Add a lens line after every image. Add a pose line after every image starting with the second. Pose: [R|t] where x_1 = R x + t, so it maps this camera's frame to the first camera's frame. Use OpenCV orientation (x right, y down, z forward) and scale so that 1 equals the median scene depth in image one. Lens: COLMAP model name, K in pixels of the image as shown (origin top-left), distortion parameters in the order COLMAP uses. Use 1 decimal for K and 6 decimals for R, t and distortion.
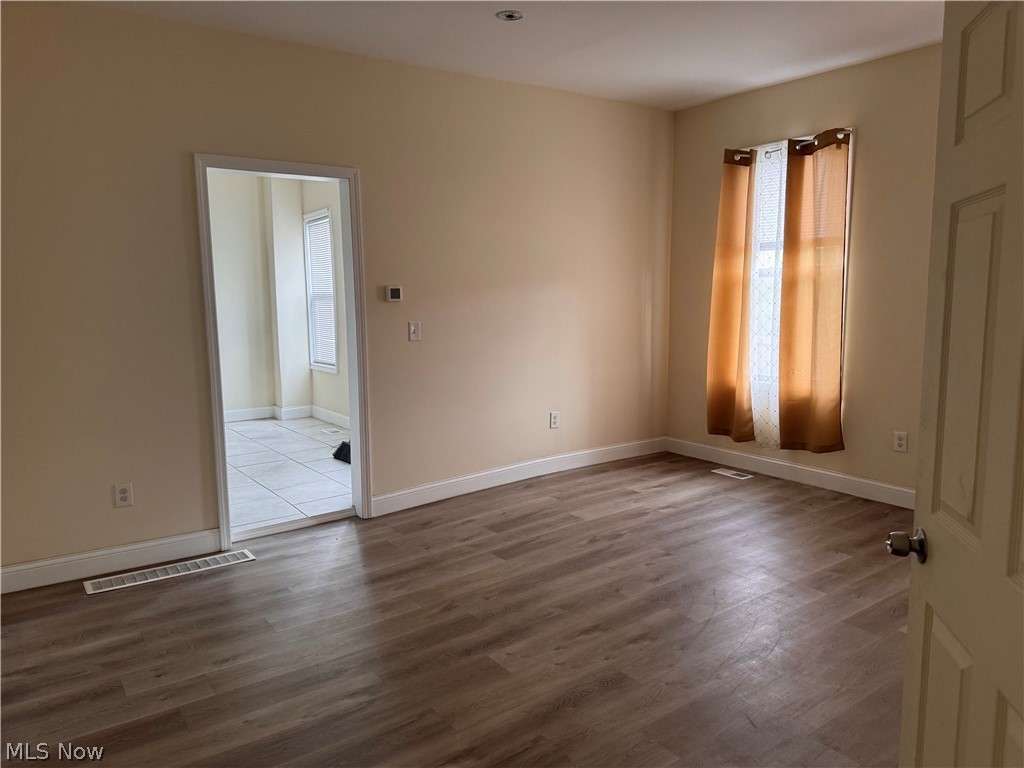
lens RADIAL K [[727.7, 0, 503.7], [0, 727.7, 381.2], [0, 0, 1]] dist [0.052167, -0.057351]
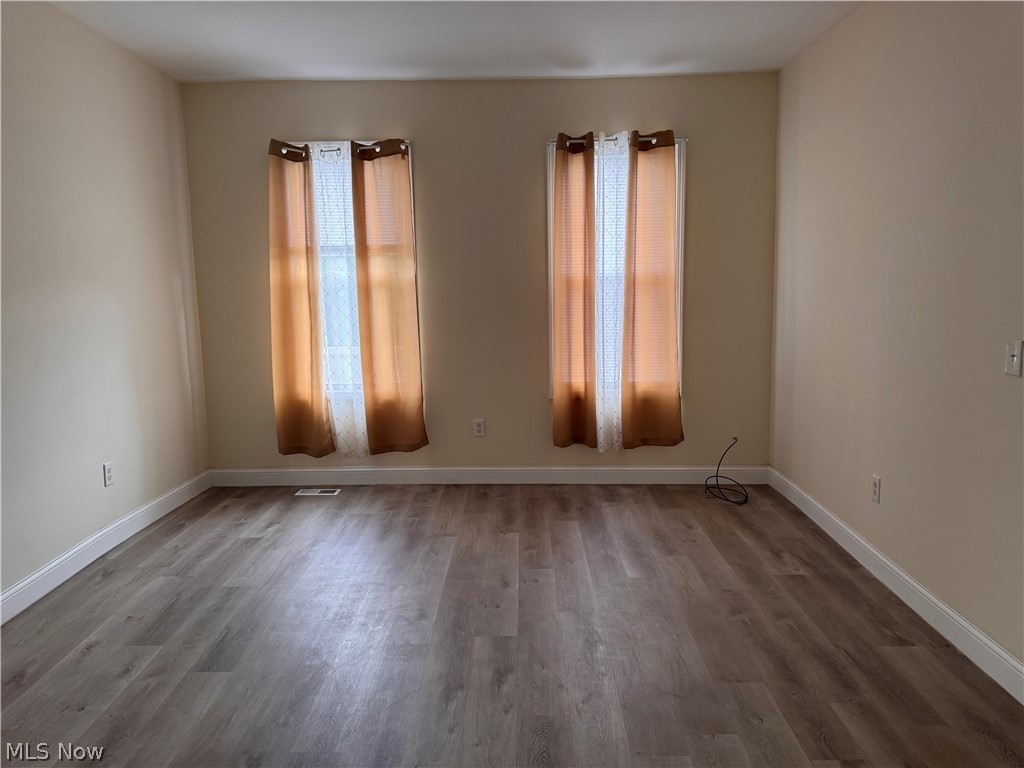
lens RADIAL K [[727.7, 0, 515.4], [0, 727.7, 385.6], [0, 0, 1]] dist [0.052167, -0.057351]
pose [[0.586644, -0.104444, 0.803081, -0.295207], [0.109932, 0.992740, 0.048806, -0.028242], [-0.802349, 0.059653, 0.593867, 0.256205]]
